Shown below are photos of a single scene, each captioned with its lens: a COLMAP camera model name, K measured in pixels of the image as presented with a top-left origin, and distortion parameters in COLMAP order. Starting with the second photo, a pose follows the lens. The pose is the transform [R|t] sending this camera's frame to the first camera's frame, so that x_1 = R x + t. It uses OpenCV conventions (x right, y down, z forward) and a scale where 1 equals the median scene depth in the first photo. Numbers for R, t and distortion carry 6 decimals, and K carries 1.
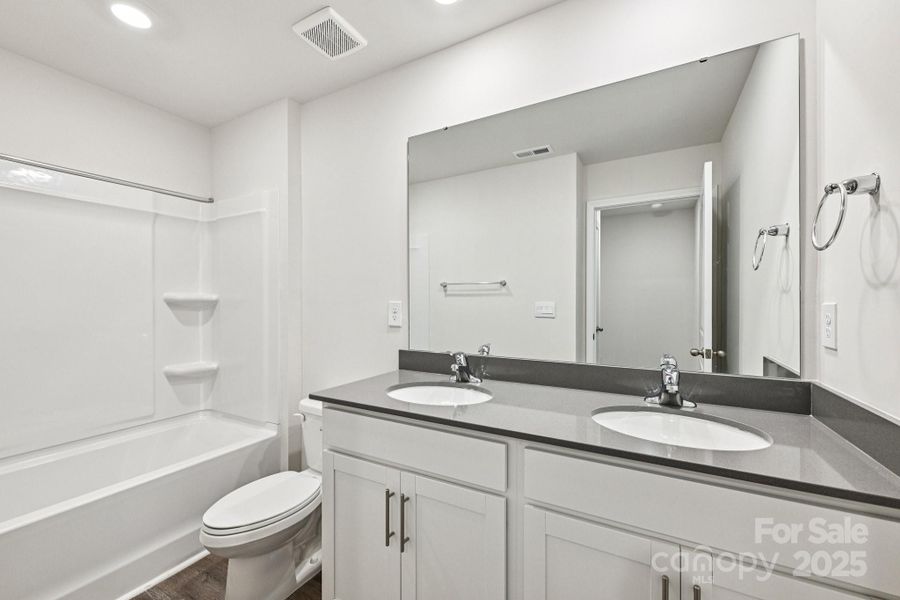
lens RADIAL K [[379.3, 0, 450.9], [0, 379.3, 296.7], [0, 0, 1]] dist [-0.010777, 0.000044]
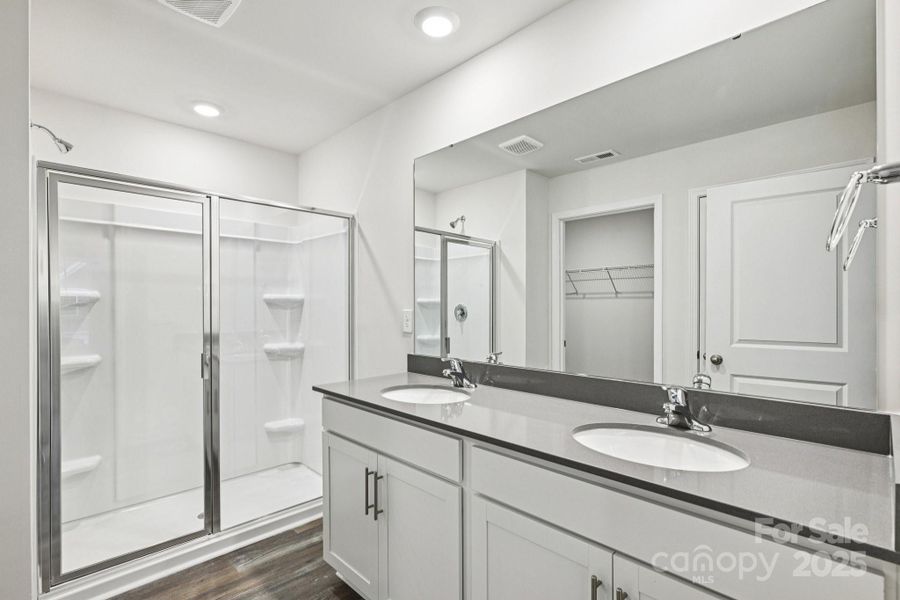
lens RADIAL K [[437.0, 0, 447.2], [0, 437.0, 304.3], [0, 0, 1]] dist [-0.019436, -0.001222]
pose [[0.953203, 0.010323, -0.302154, 0.379033], [-0.006489, 0.999885, 0.013689, -0.021749], [0.302261, -0.011088, 0.953161, -0.178550]]
